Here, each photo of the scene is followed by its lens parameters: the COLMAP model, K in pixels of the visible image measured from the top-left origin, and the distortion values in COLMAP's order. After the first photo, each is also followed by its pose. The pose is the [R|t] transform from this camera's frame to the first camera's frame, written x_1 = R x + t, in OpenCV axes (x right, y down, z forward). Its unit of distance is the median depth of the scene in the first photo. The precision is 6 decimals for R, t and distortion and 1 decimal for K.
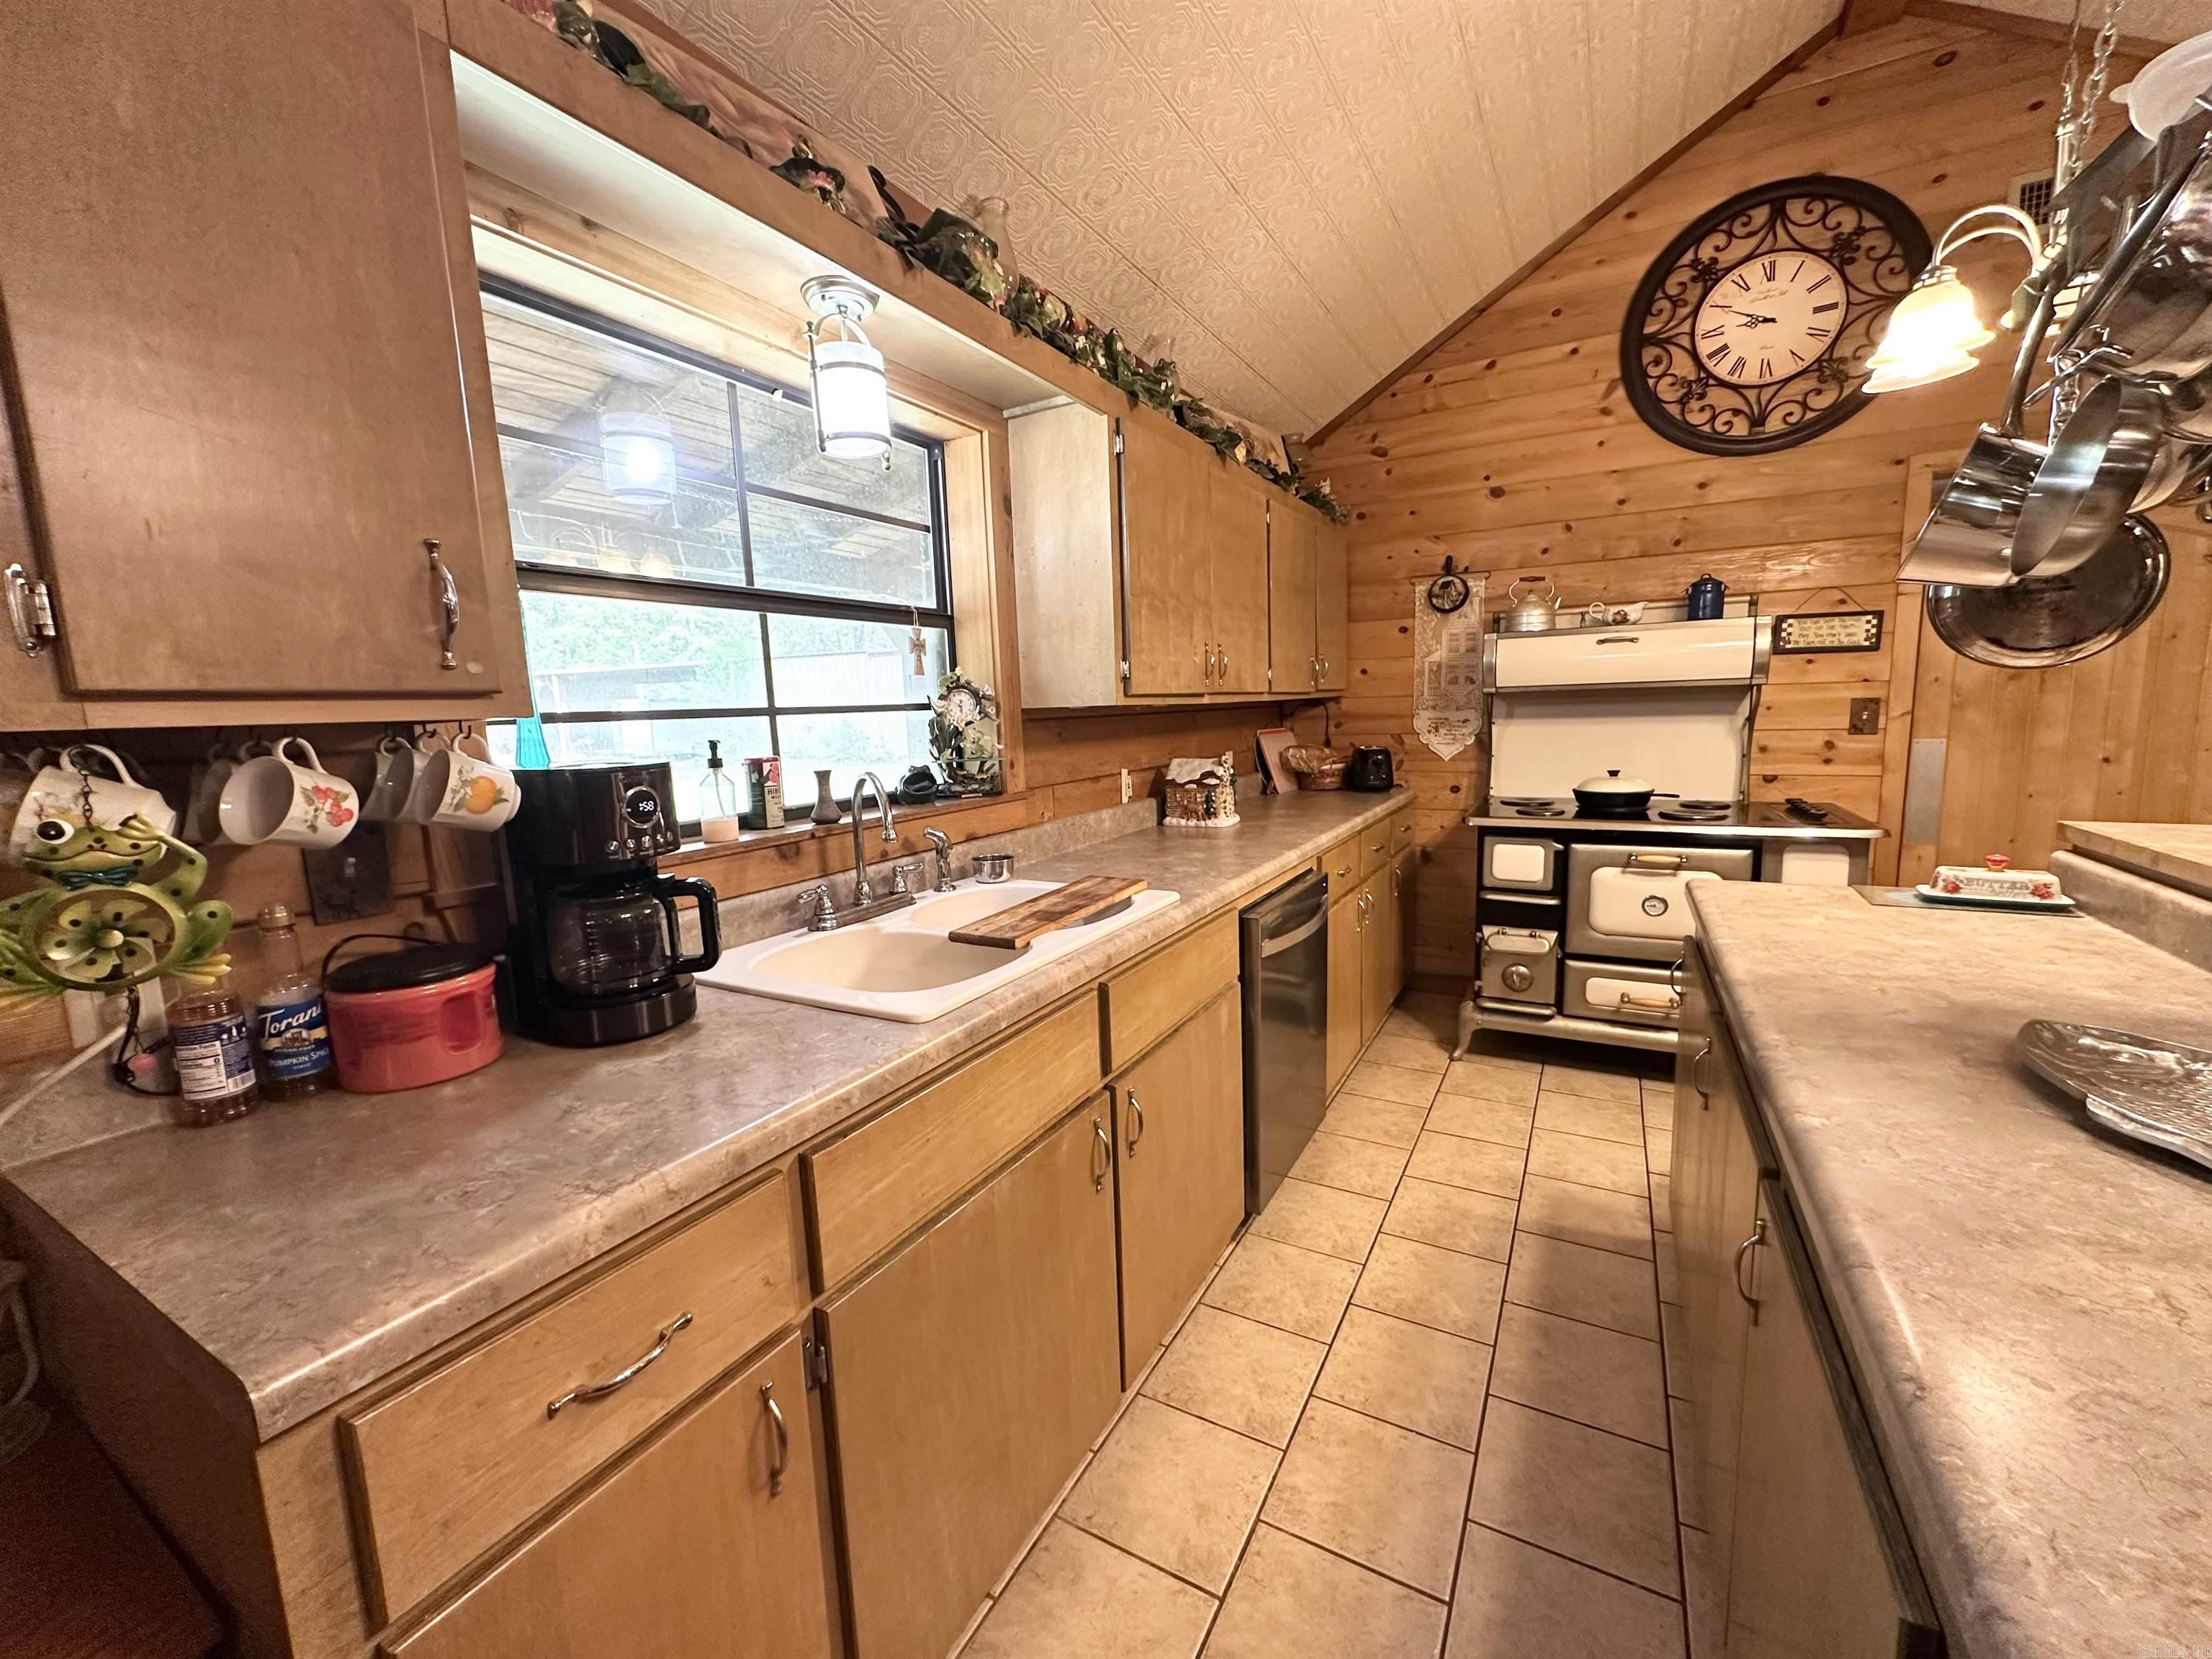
lens RADIAL K [[883.4, 0, 1107.8], [0, 883.4, 829.0], [0, 0, 1]] dist [-0.000655, 0.000144]
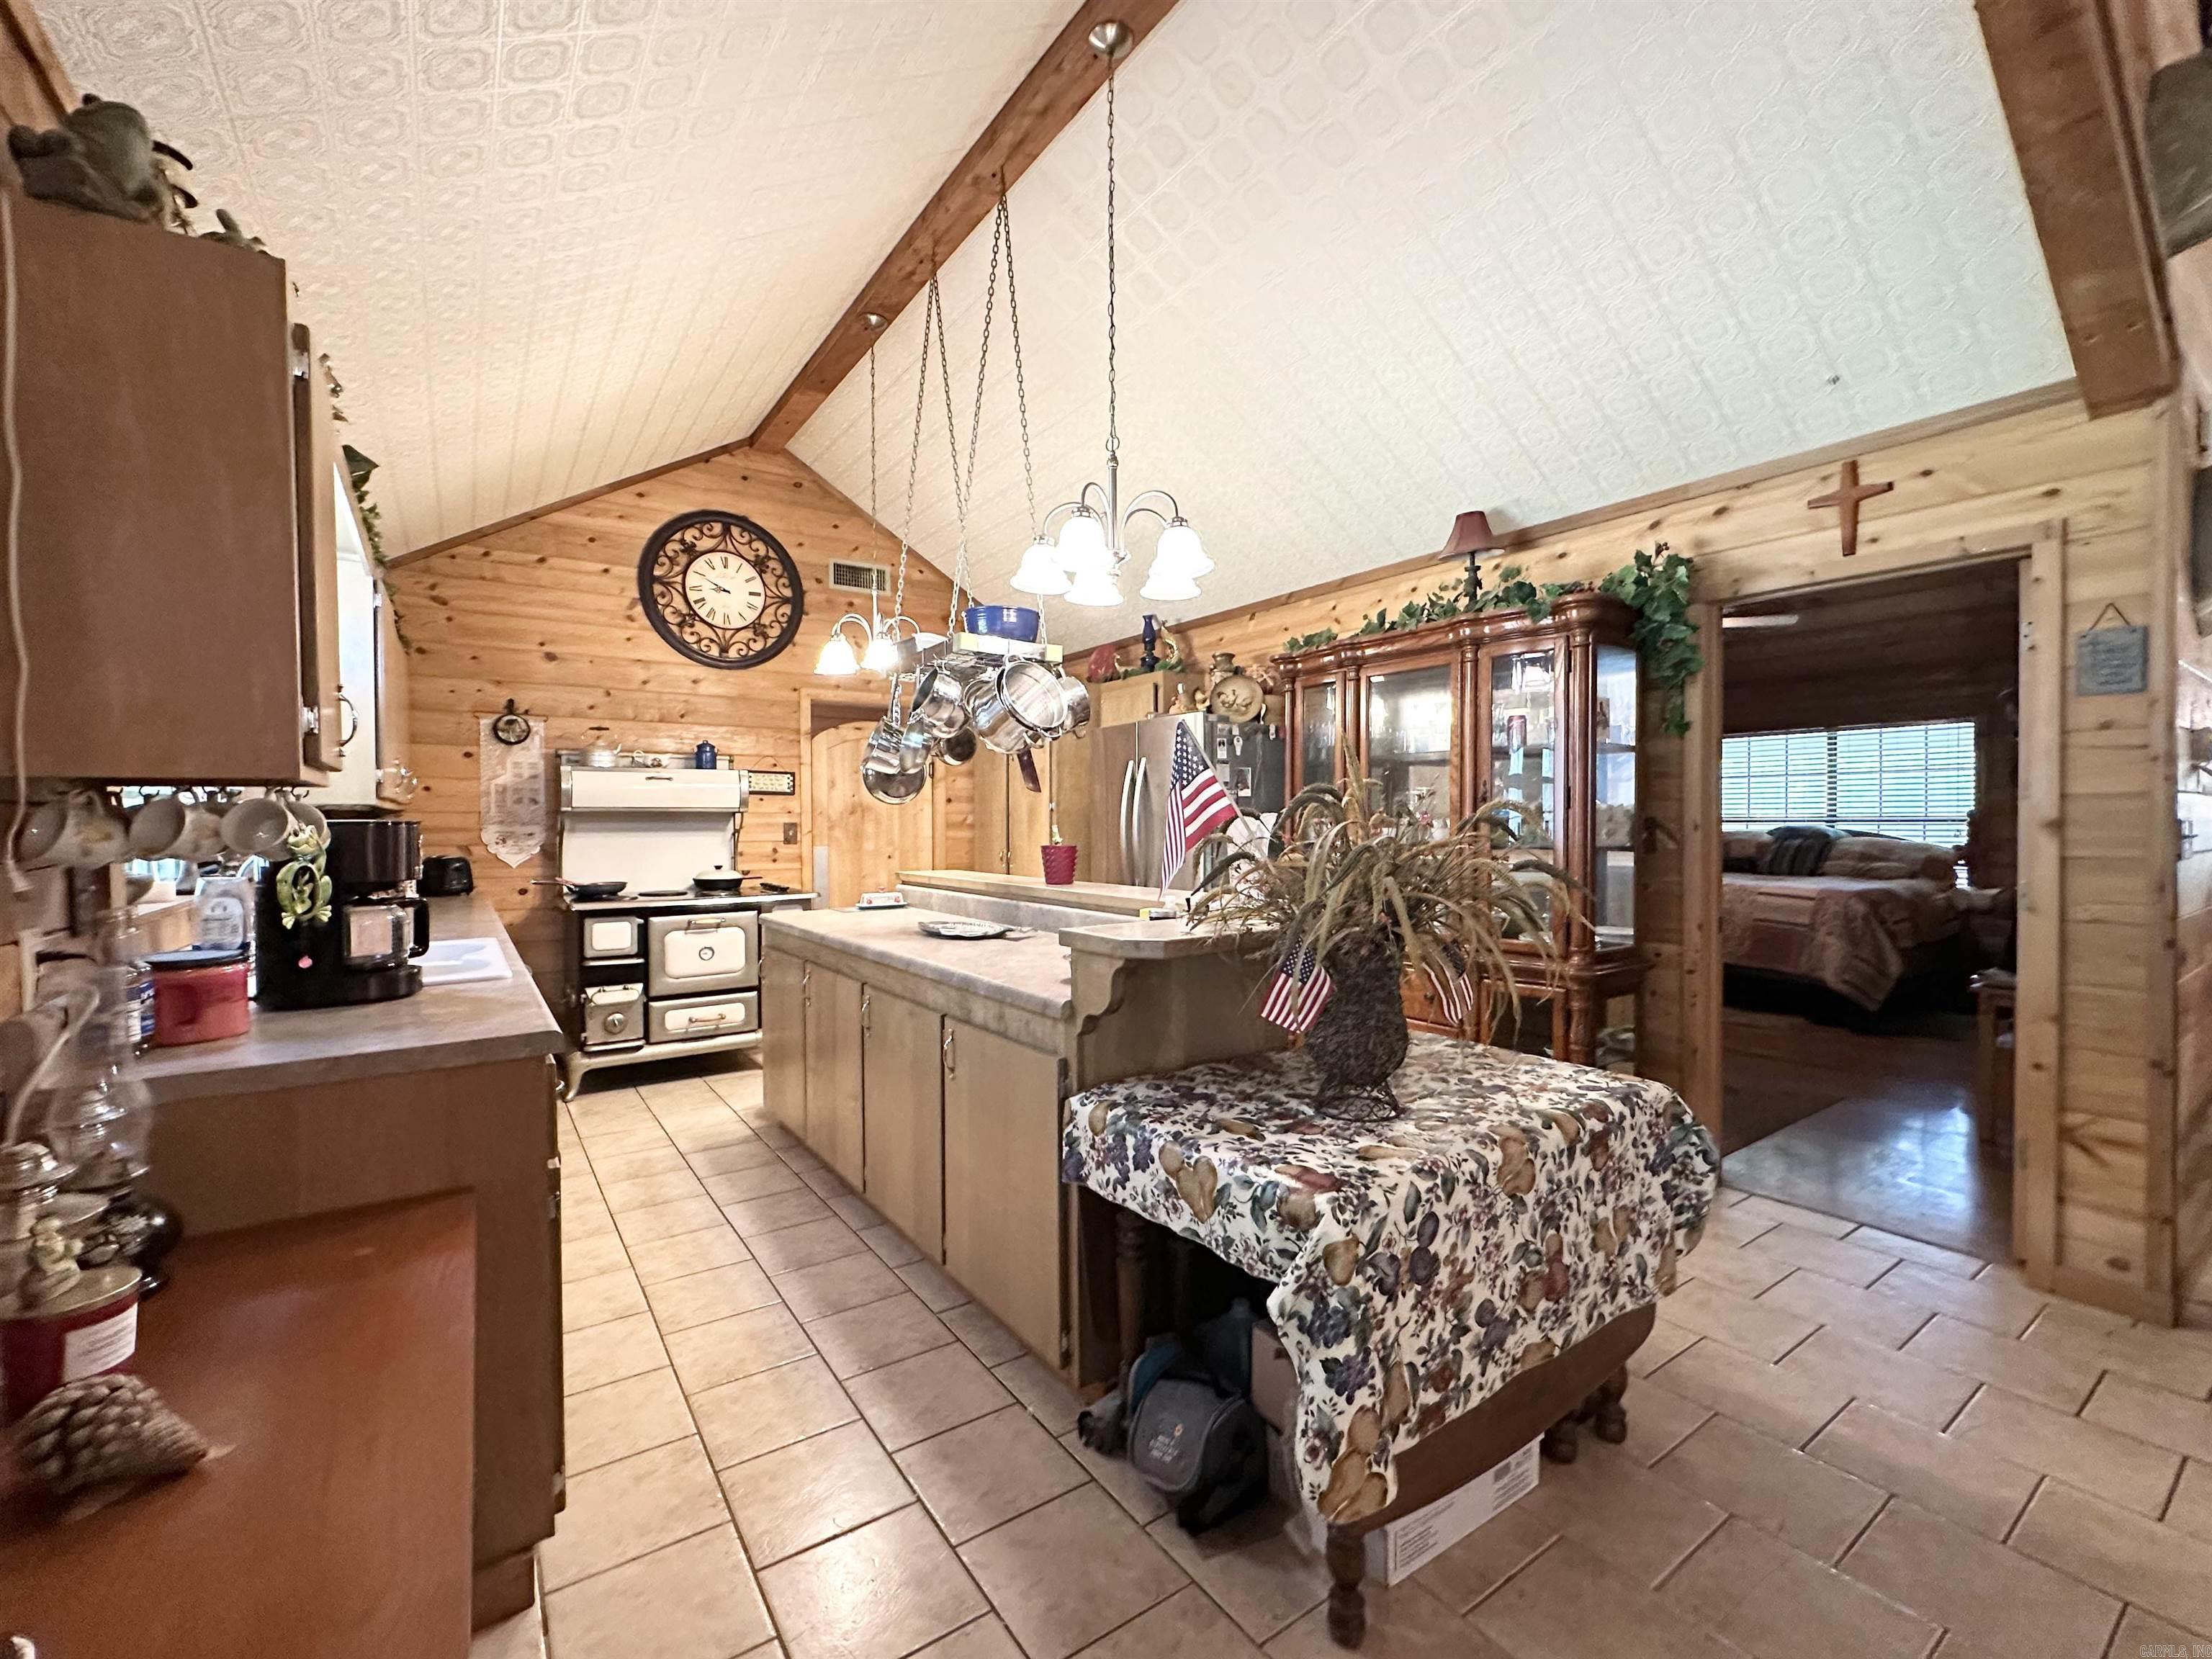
lens RADIAL K [[949.9, 0, 1110.2], [0, 949.9, 829.7], [0, 0, 1]] dist [-0.000048, 0.000053]
pose [[0.434724, 0.022439, 0.900284, -0.490362], [0.115775, 0.990001, -0.080580, 0.078765], [-0.893091, 0.139261, 0.427779, -0.306807]]
